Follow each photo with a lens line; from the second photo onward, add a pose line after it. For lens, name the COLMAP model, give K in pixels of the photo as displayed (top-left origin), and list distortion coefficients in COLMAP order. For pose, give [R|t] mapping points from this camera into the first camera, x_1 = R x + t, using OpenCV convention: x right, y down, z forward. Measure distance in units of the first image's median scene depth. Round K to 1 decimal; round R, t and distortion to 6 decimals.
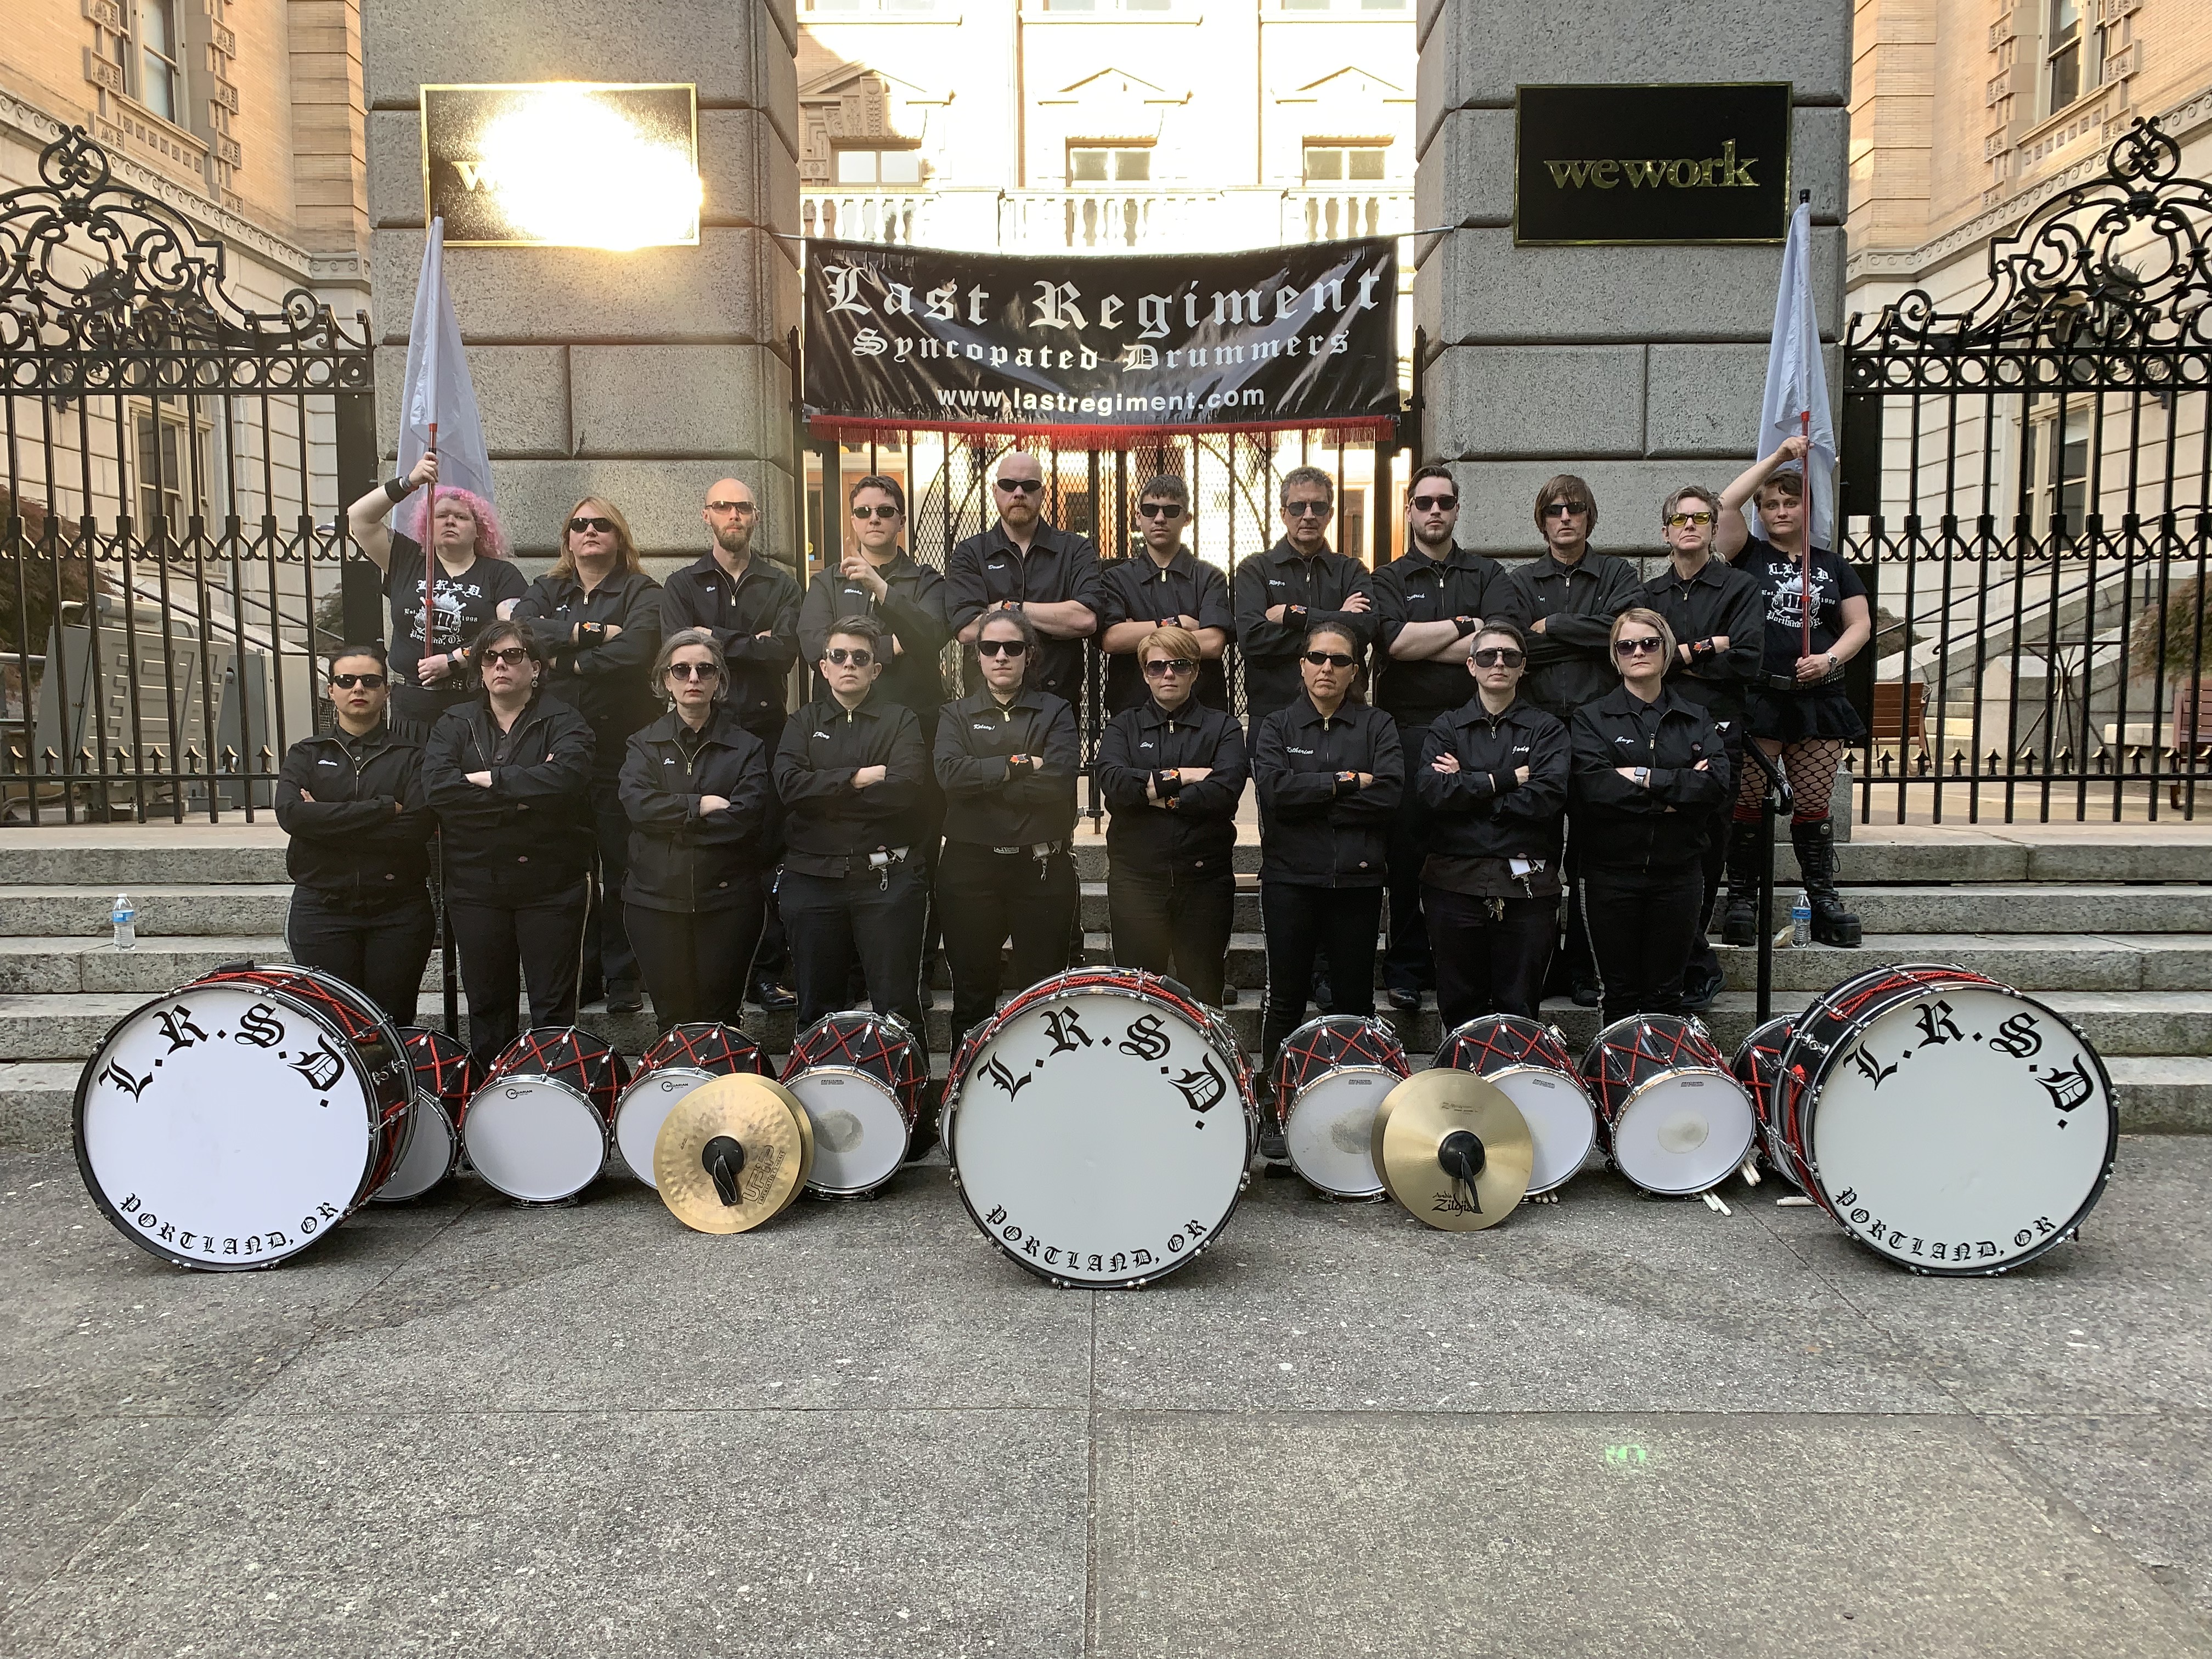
lens RADIAL K [[1688.5, 0, 1114.3], [0, 1688.5, 824.2], [0, 0, 1]] dist [0.008735, 0.000116]
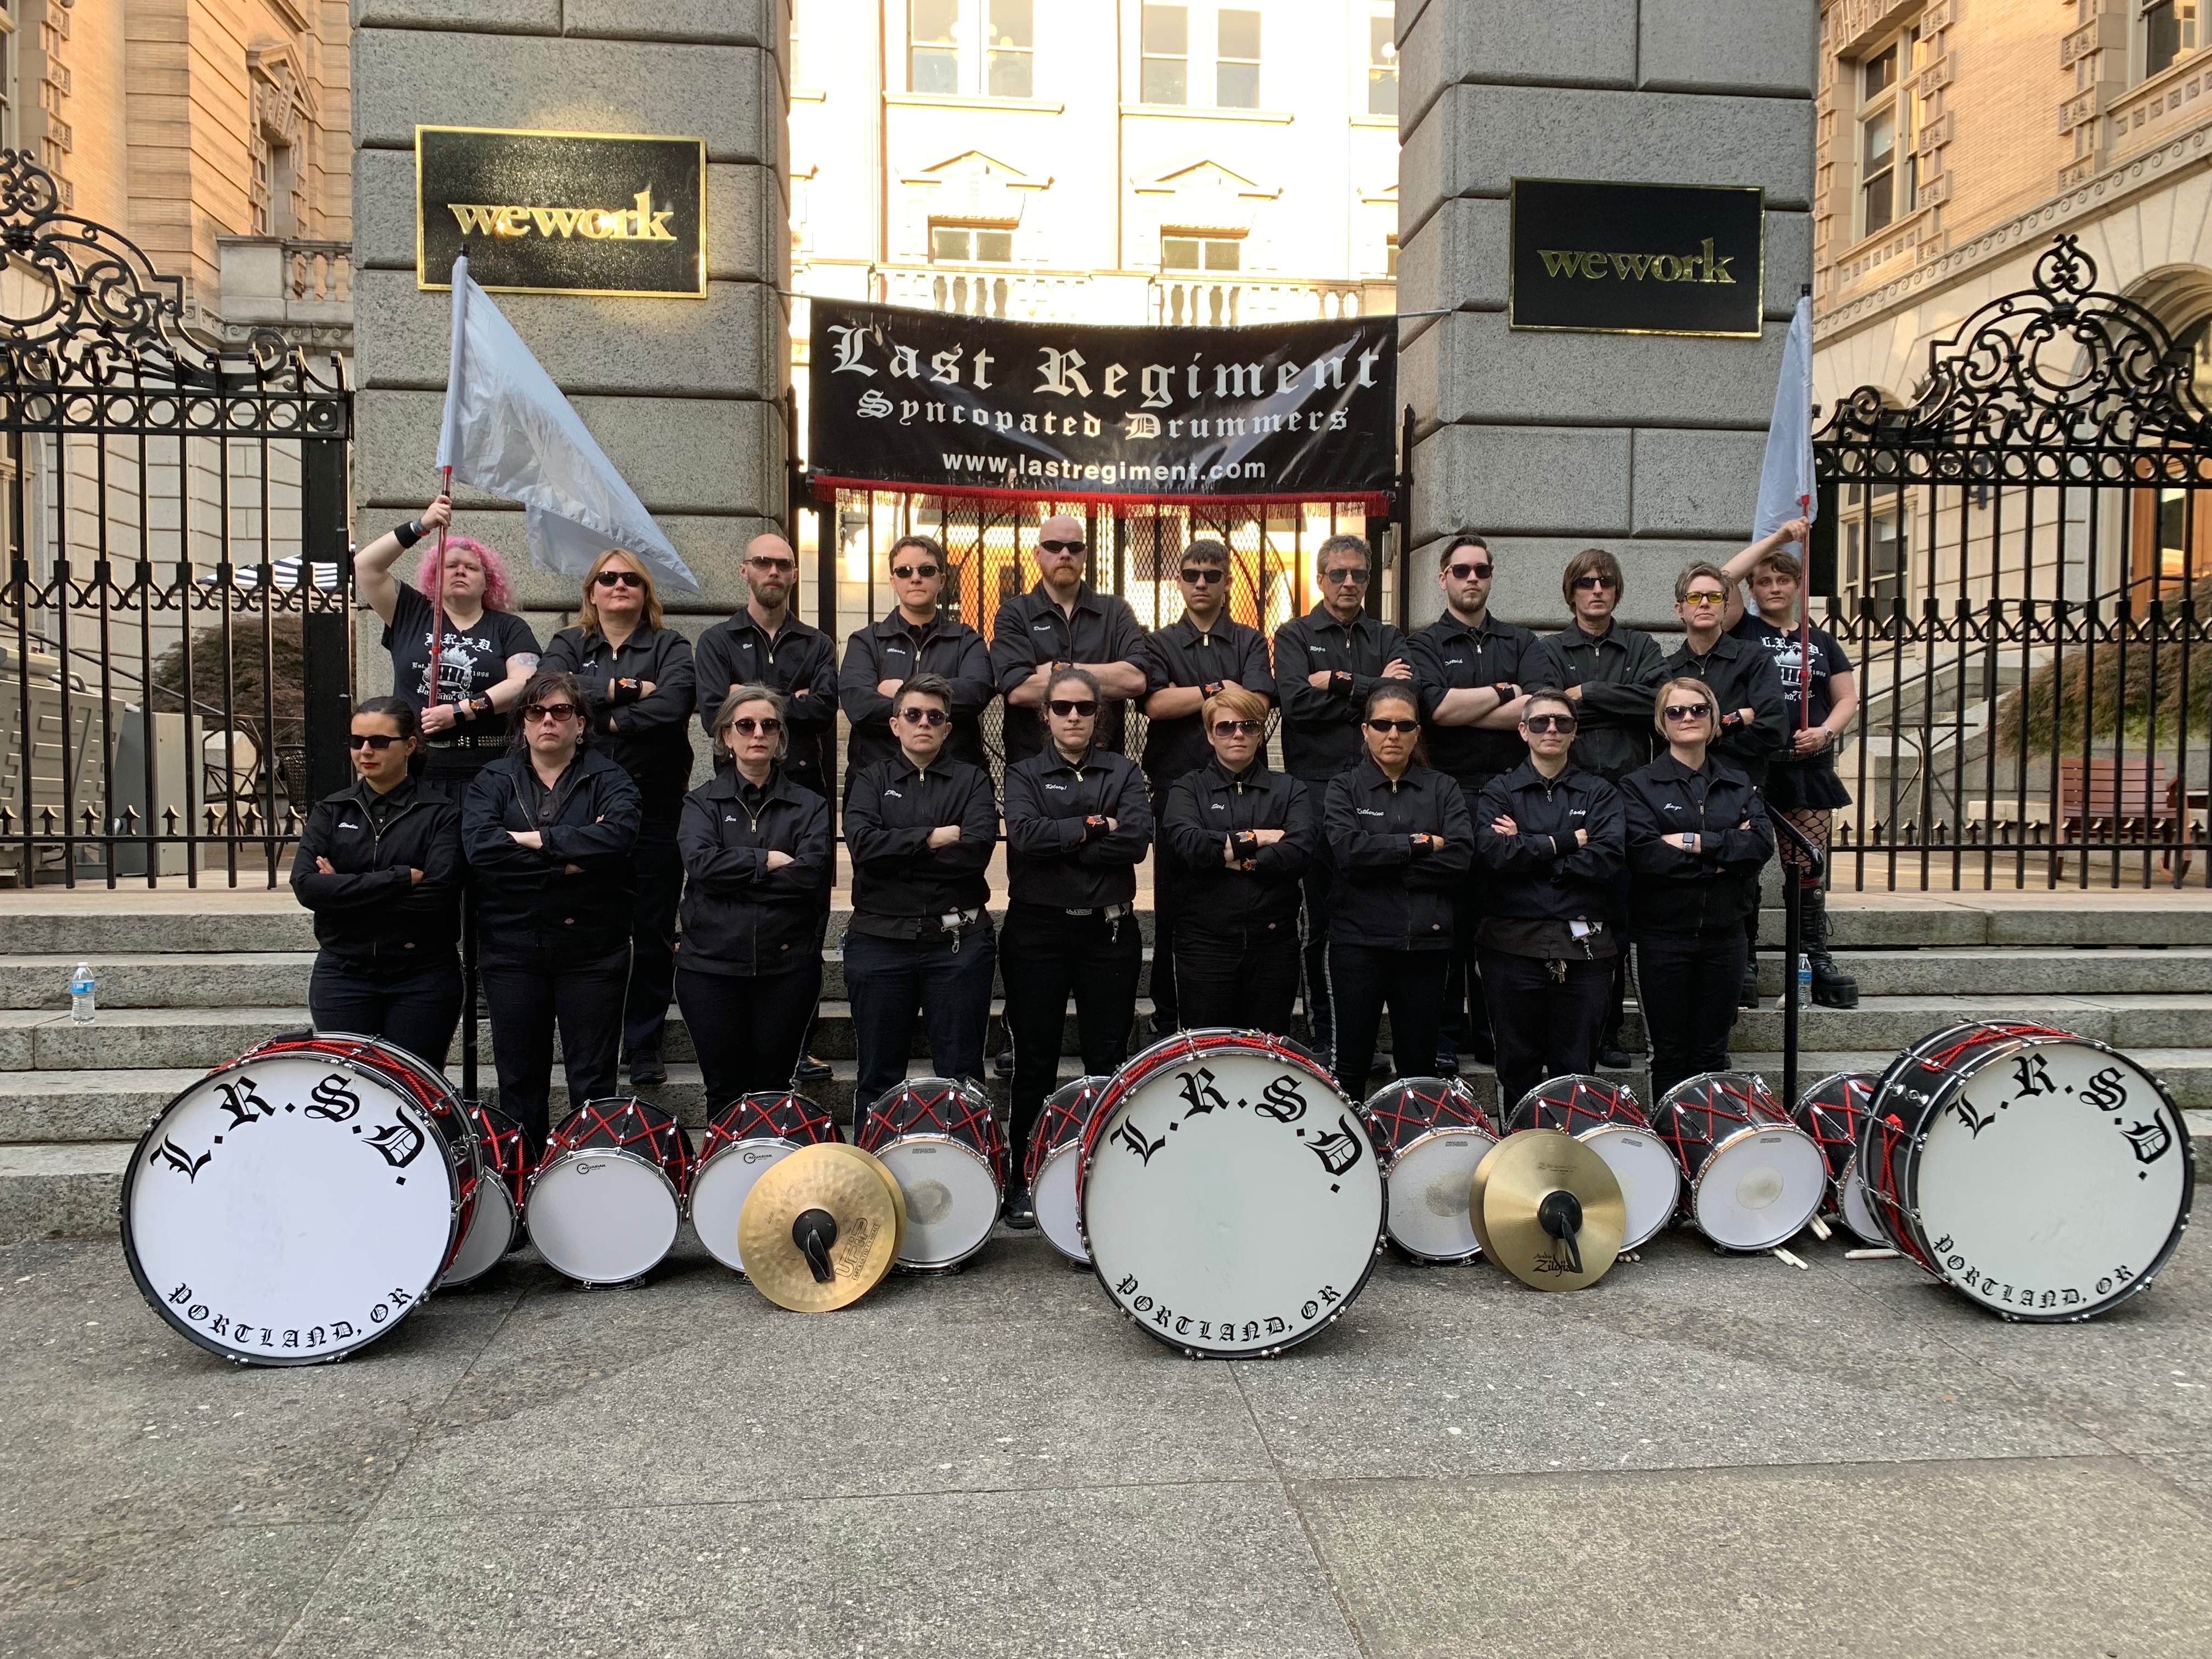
lens RADIAL K [[1688.5, 0, 1114.3], [0, 1688.5, 824.2], [0, 0, 1]] dist [0.008735, 0.000116]
pose [[0.994246, 0.005383, 0.106988, -0.125047], [-0.000584, 0.998994, -0.044837, 0.006850], [-0.107121, 0.044517, 0.993249, 0.014160]]
